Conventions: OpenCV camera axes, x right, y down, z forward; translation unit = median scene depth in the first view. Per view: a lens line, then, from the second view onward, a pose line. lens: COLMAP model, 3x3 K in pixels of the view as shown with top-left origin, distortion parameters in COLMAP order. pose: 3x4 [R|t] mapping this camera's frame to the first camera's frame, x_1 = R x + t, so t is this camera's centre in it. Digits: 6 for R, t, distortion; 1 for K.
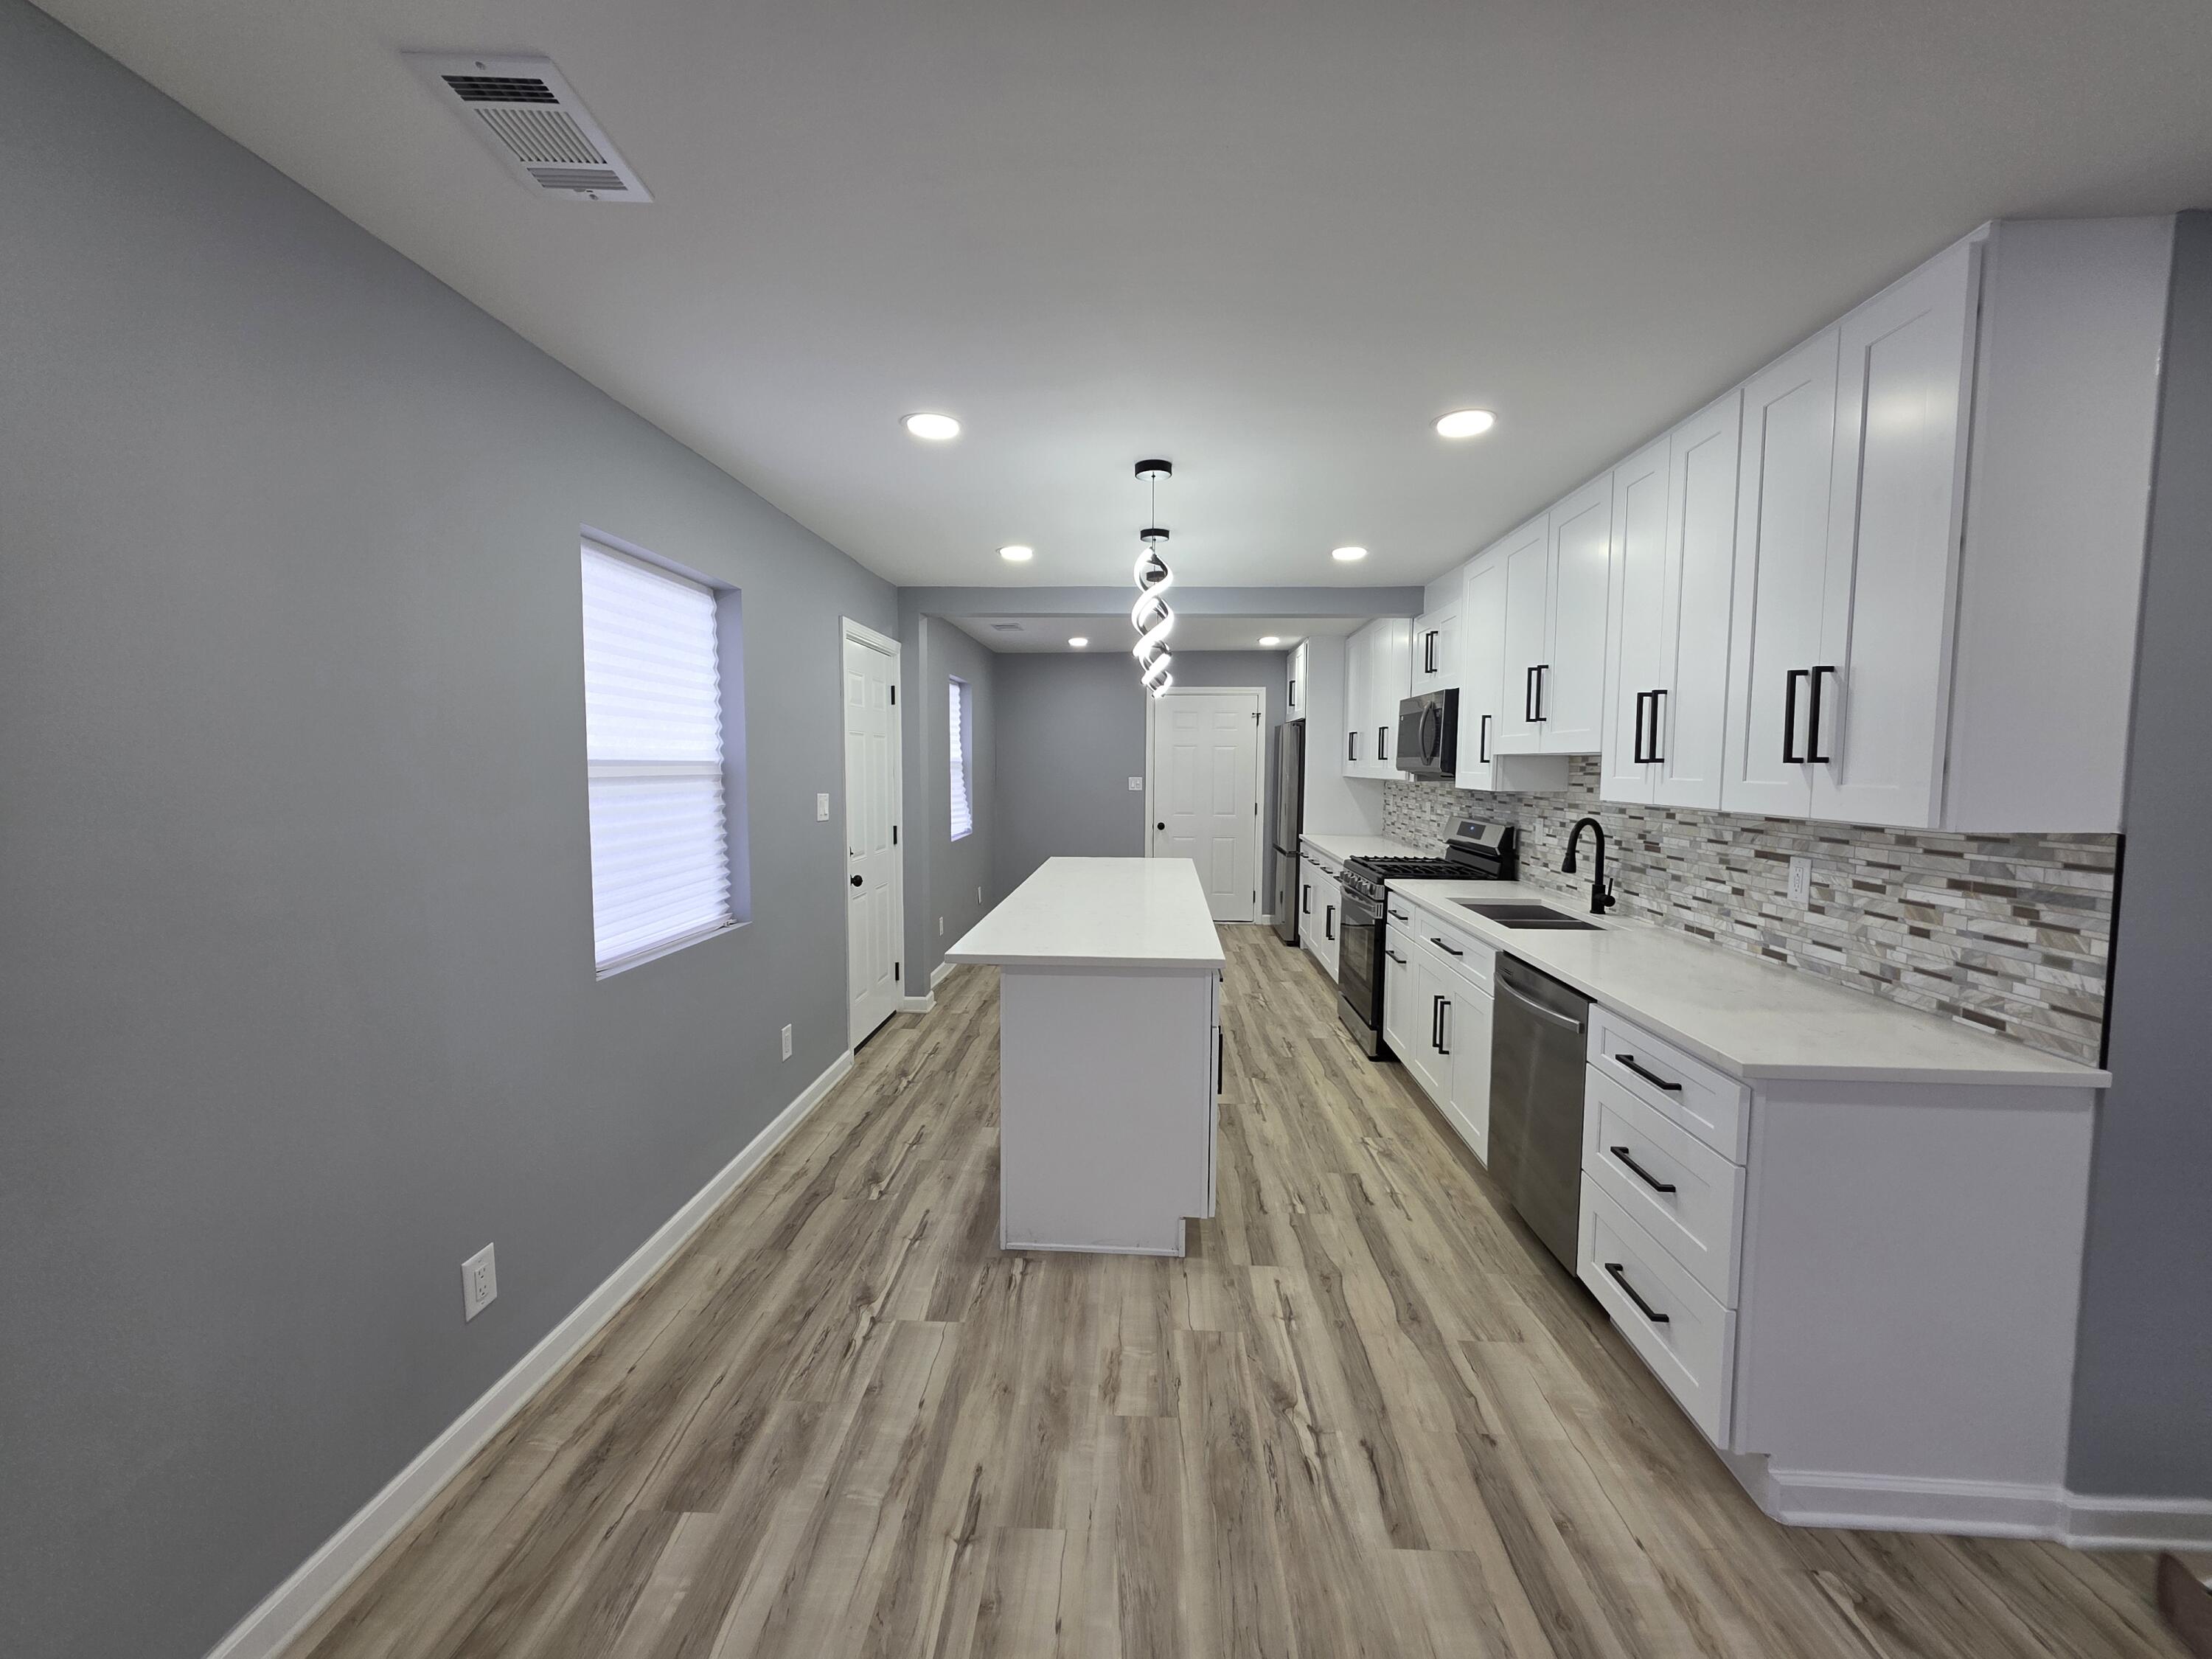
lens RADIAL K [[878.3, 0, 1103.6], [0, 878.3, 828.0], [0, 0, 1]] dist [0.003238, -0.000219]
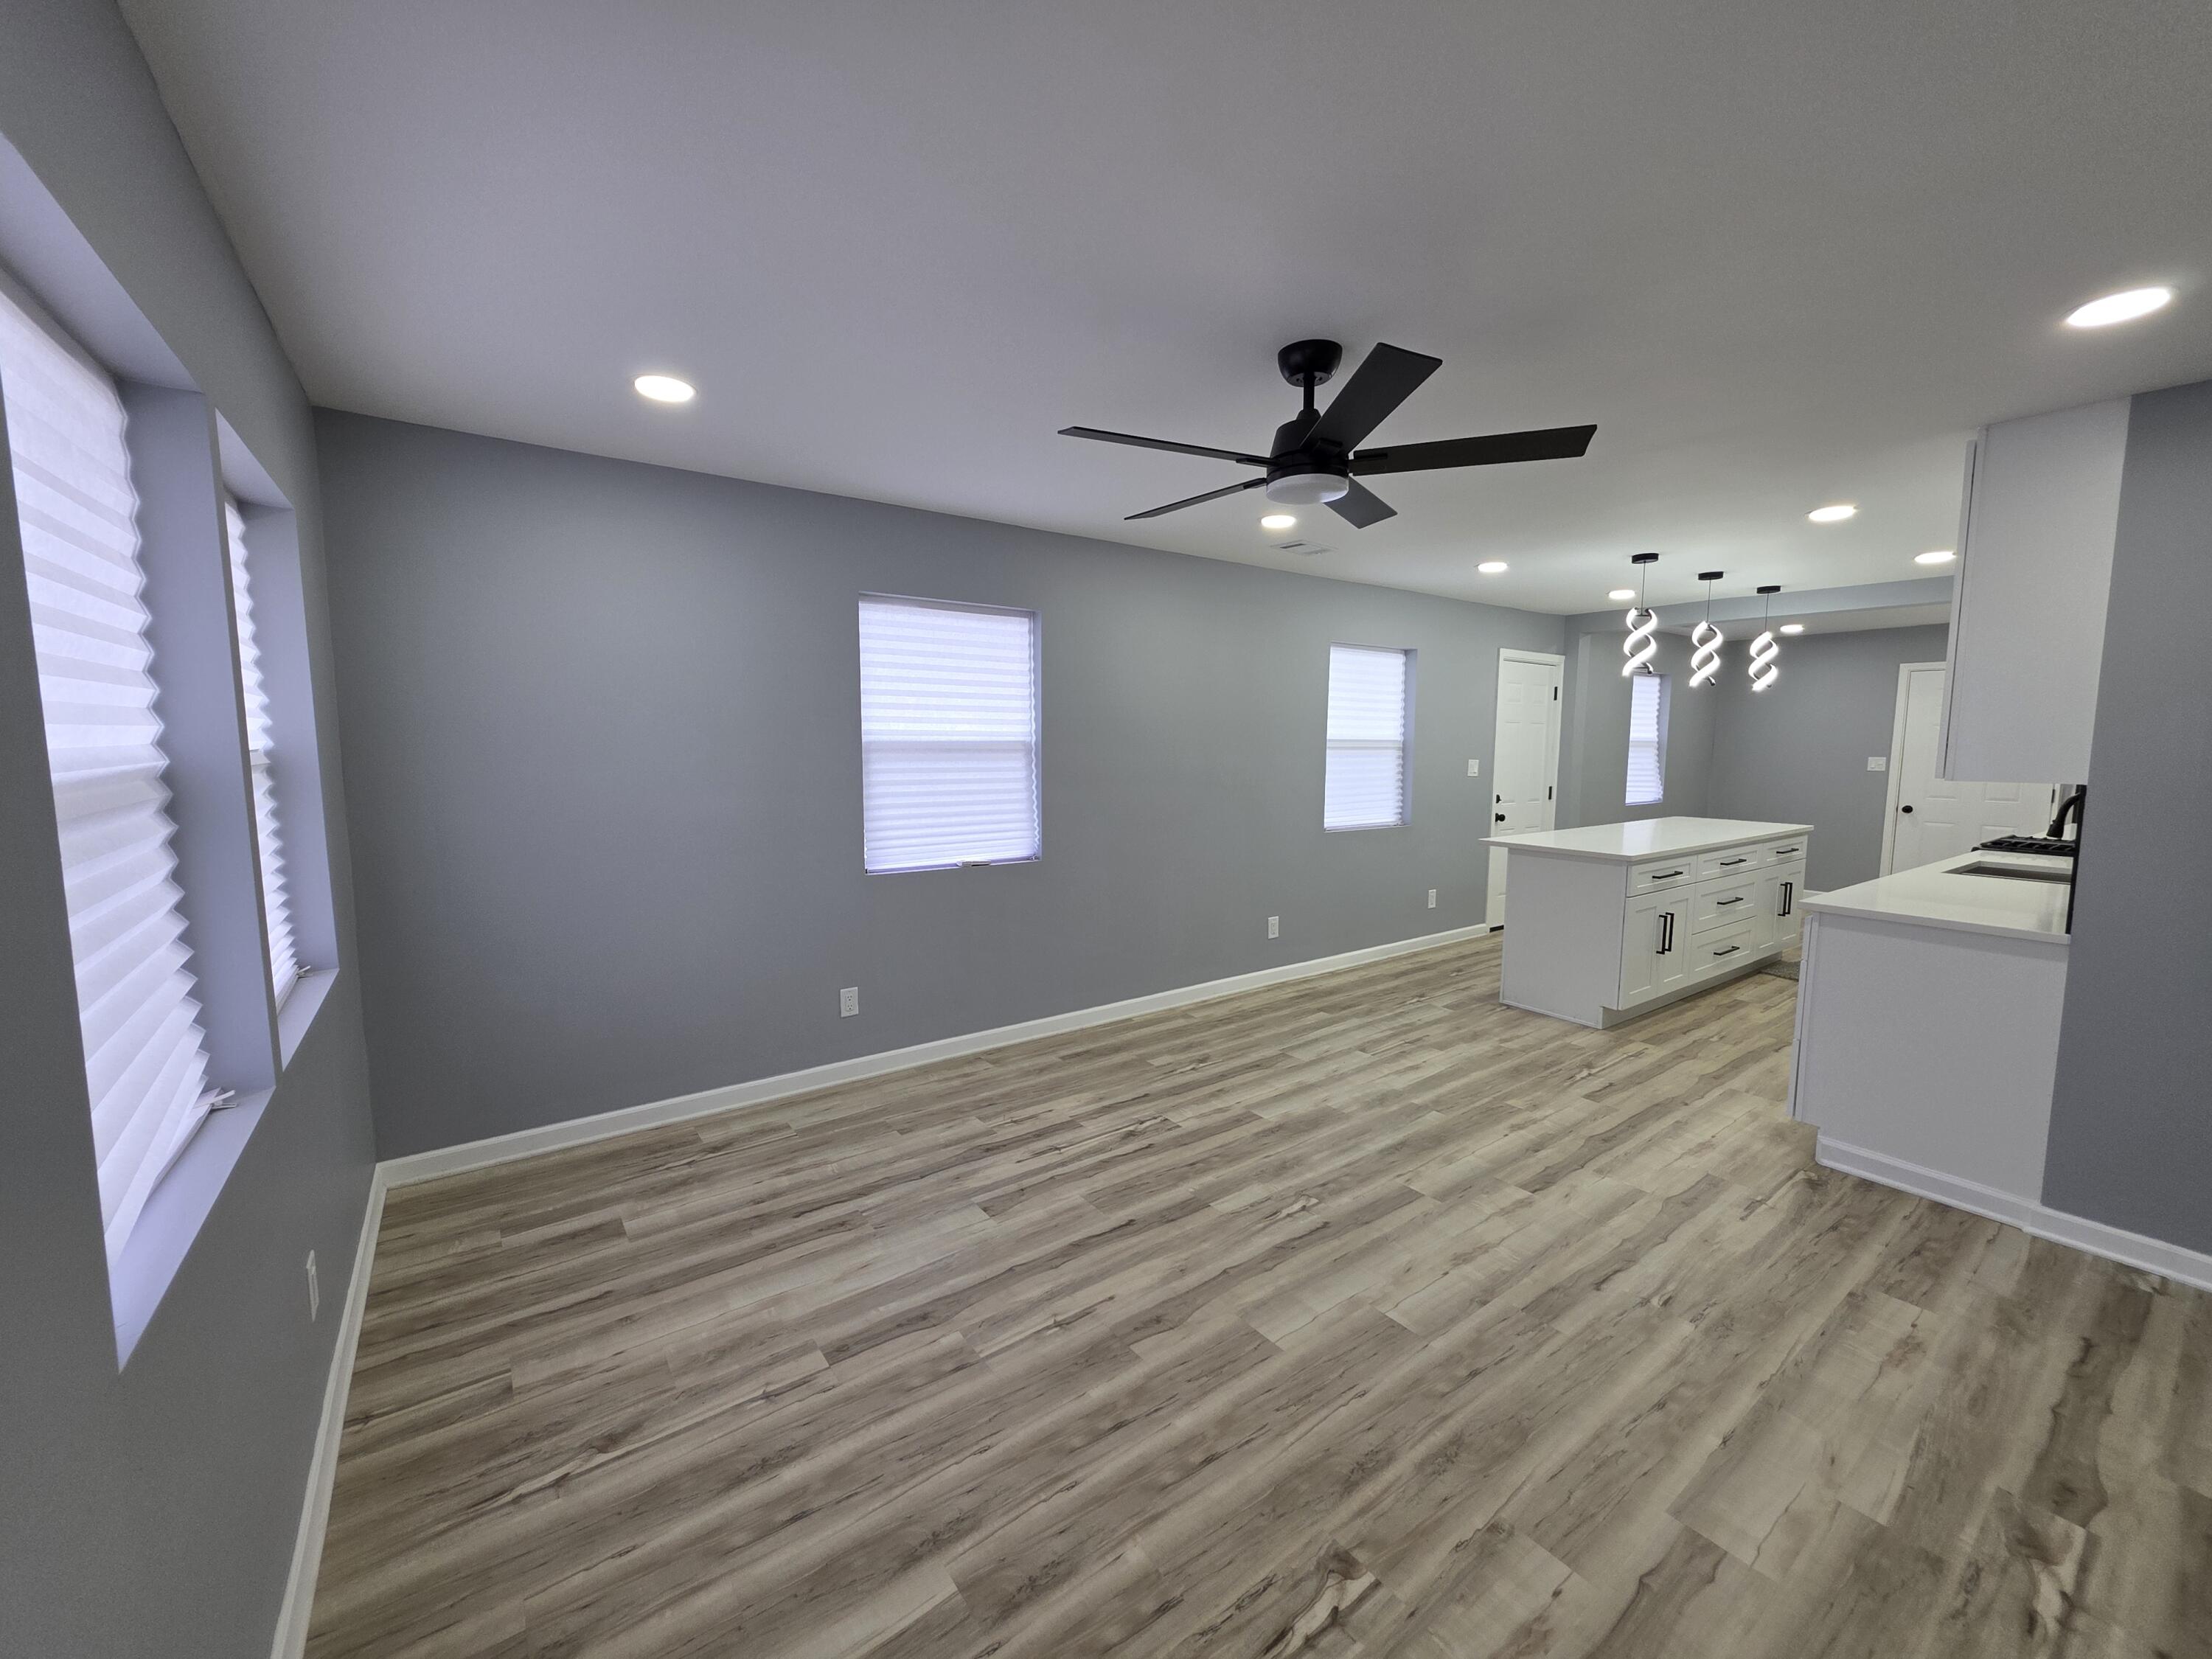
lens RADIAL K [[878.3, 0, 1105.5], [0, 878.3, 829.3], [0, 0, 1]] dist [0.003238, -0.000219]
pose [[0.626650, 0.080490, -0.775133, 0.861823], [-0.061548, 0.996657, 0.053734, 0.071609], [0.776866, 0.014036, 0.629509, -0.923263]]
